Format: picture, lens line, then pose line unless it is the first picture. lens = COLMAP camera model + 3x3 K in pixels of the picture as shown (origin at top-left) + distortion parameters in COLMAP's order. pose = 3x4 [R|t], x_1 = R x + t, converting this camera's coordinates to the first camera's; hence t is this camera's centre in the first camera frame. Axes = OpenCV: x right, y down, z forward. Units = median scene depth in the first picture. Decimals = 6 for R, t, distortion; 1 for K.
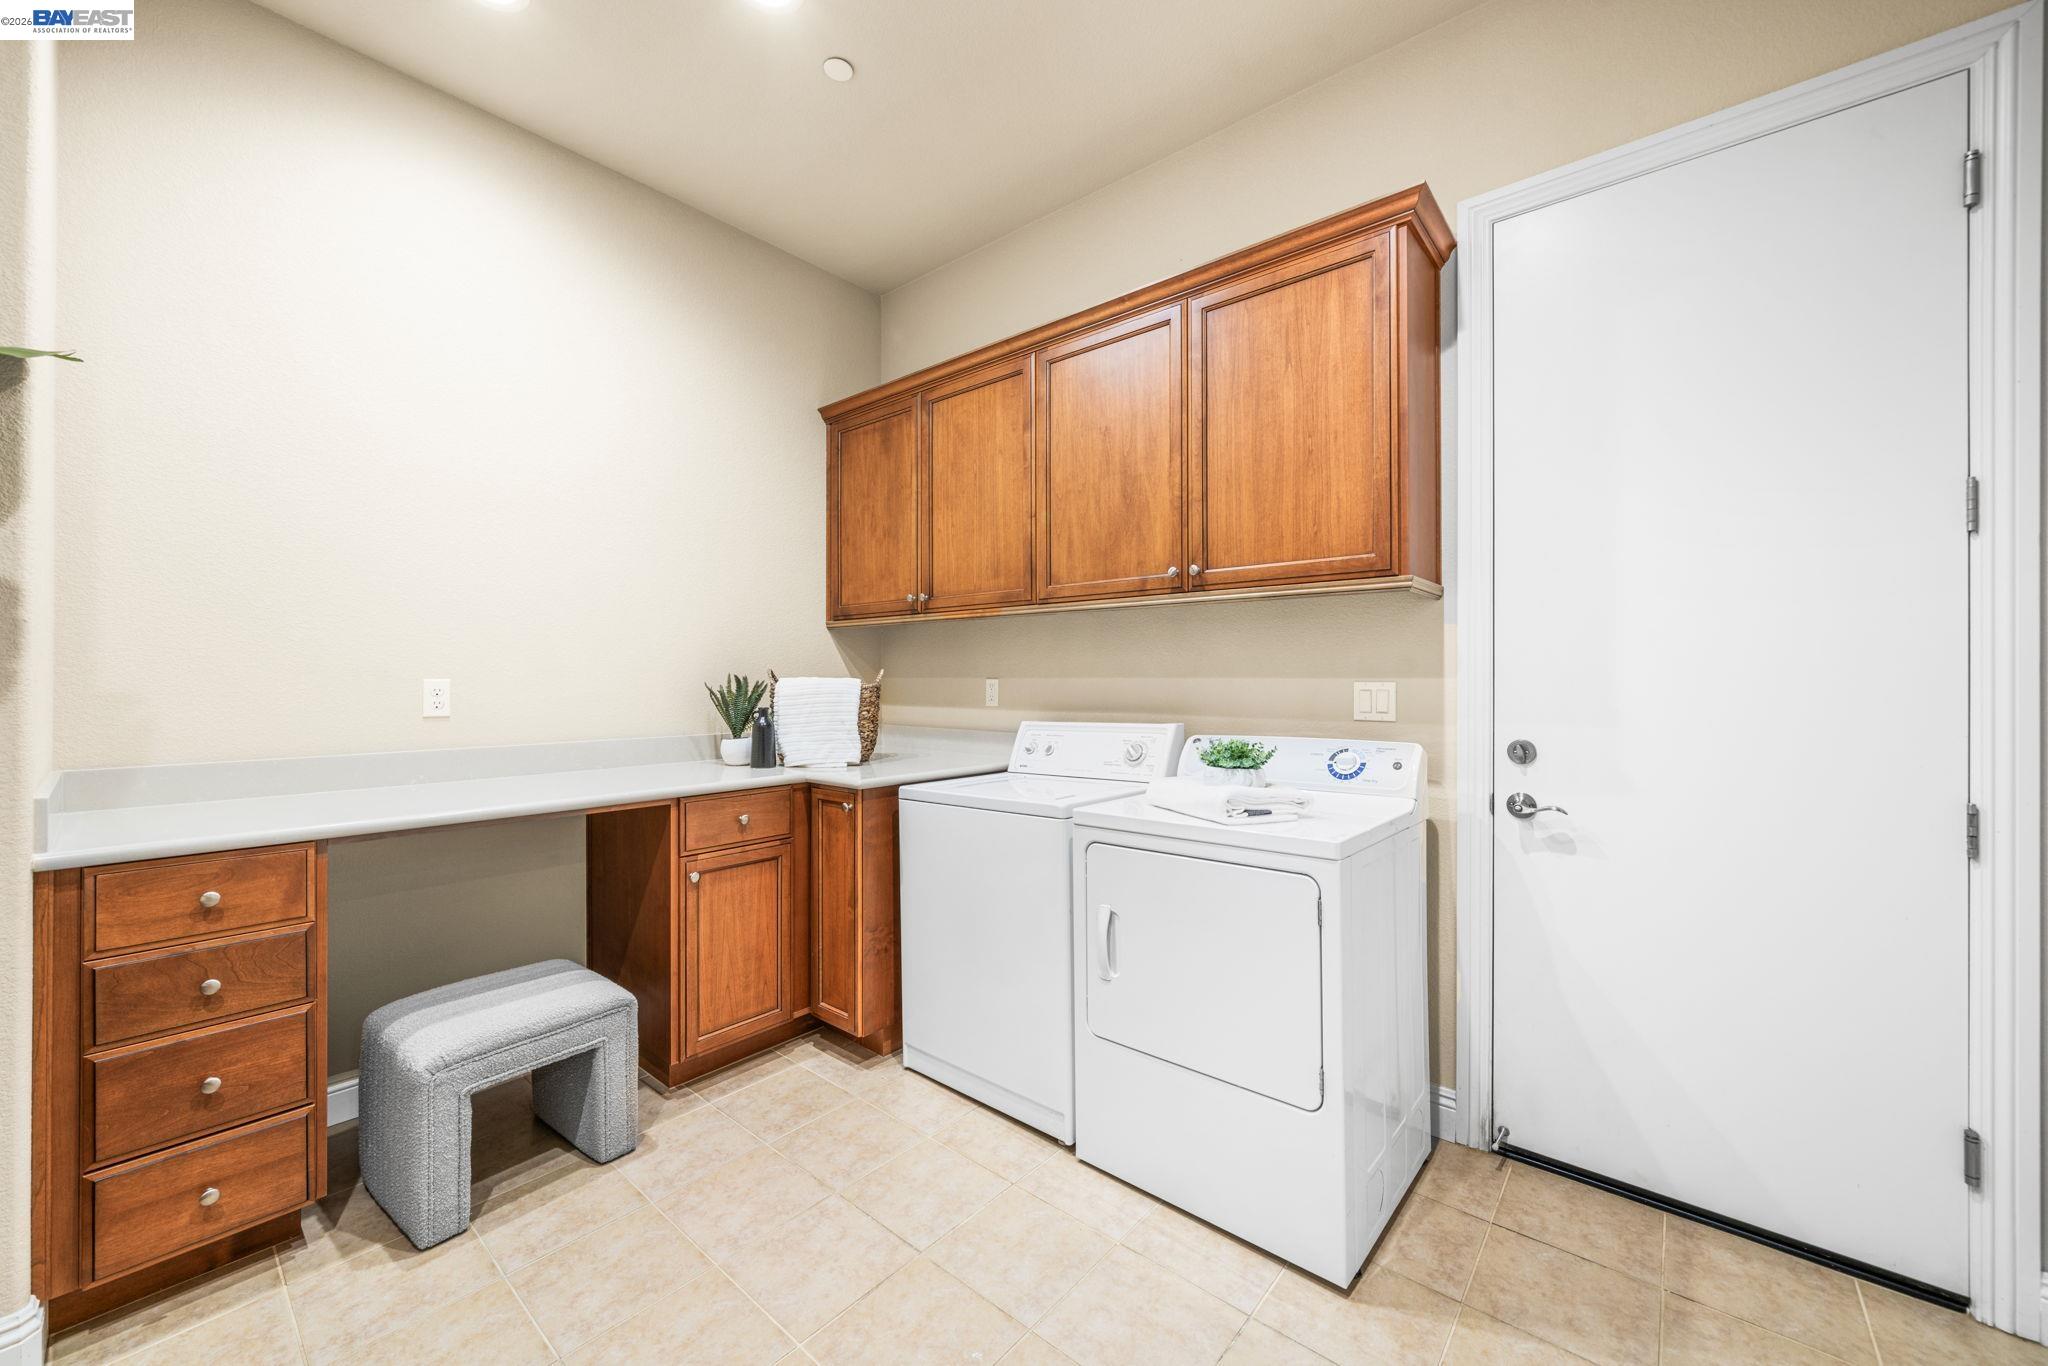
lens RADIAL K [[795.3, 0, 1024.0], [0, 795.3, 683.0], [0, 0, 1]] dist [-0.000813, -0.000087]
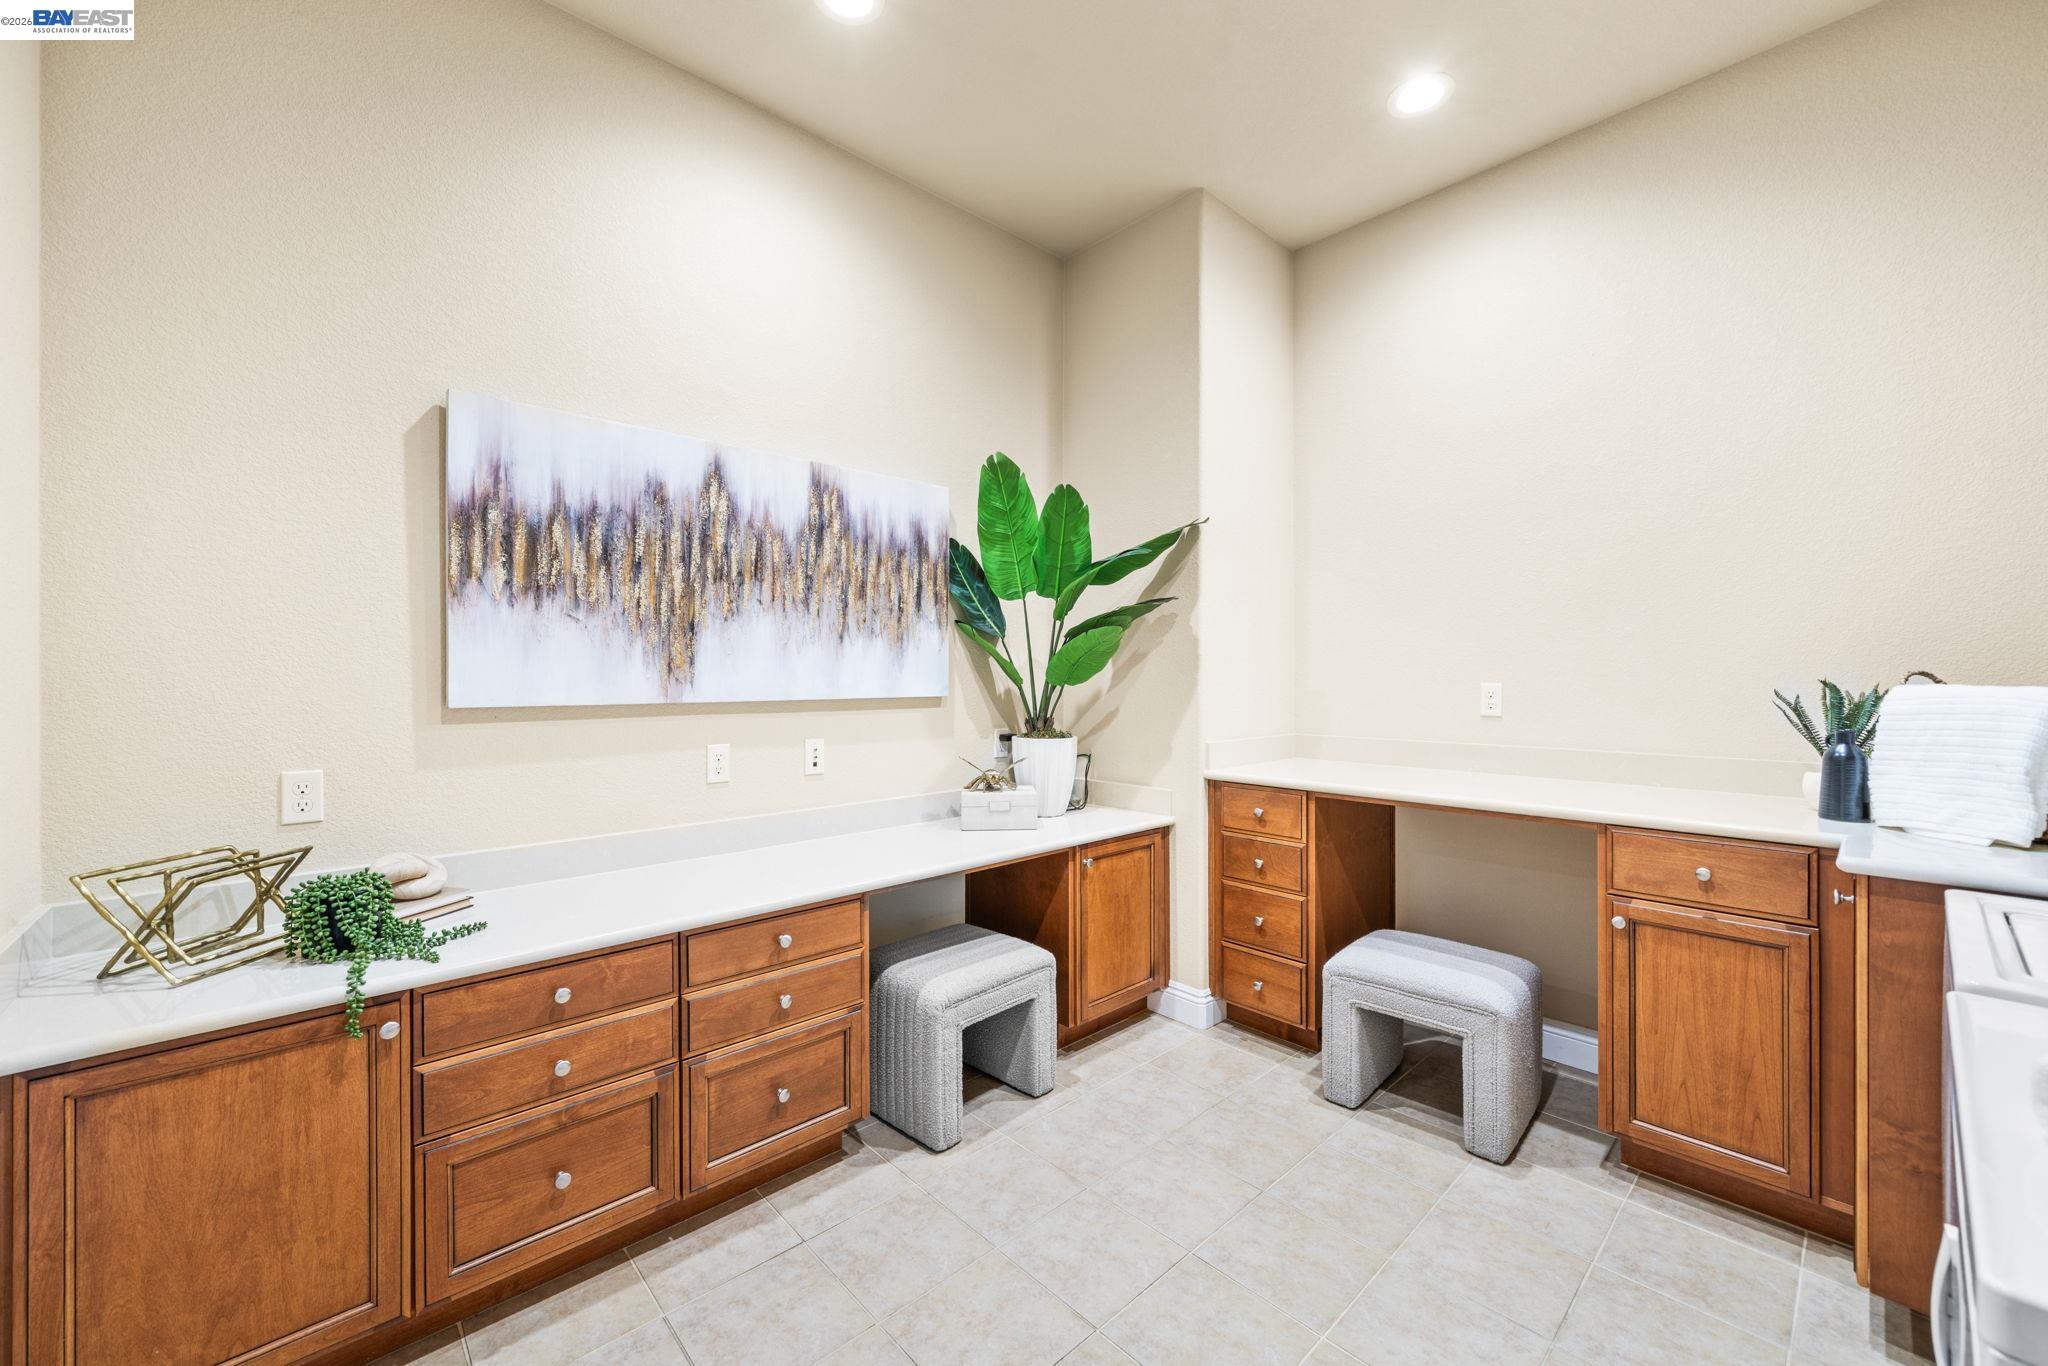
lens RADIAL K [[812.2, 0, 1018.1], [0, 812.2, 683.9], [0, 0, 1]] dist [0.000912, -0.000349]
pose [[-0.130242, 0.011890, -0.991411, 0.635787], [-0.004906, 0.999908, 0.012637, -0.019290], [0.991470, 0.006509, -0.130171, 0.587679]]
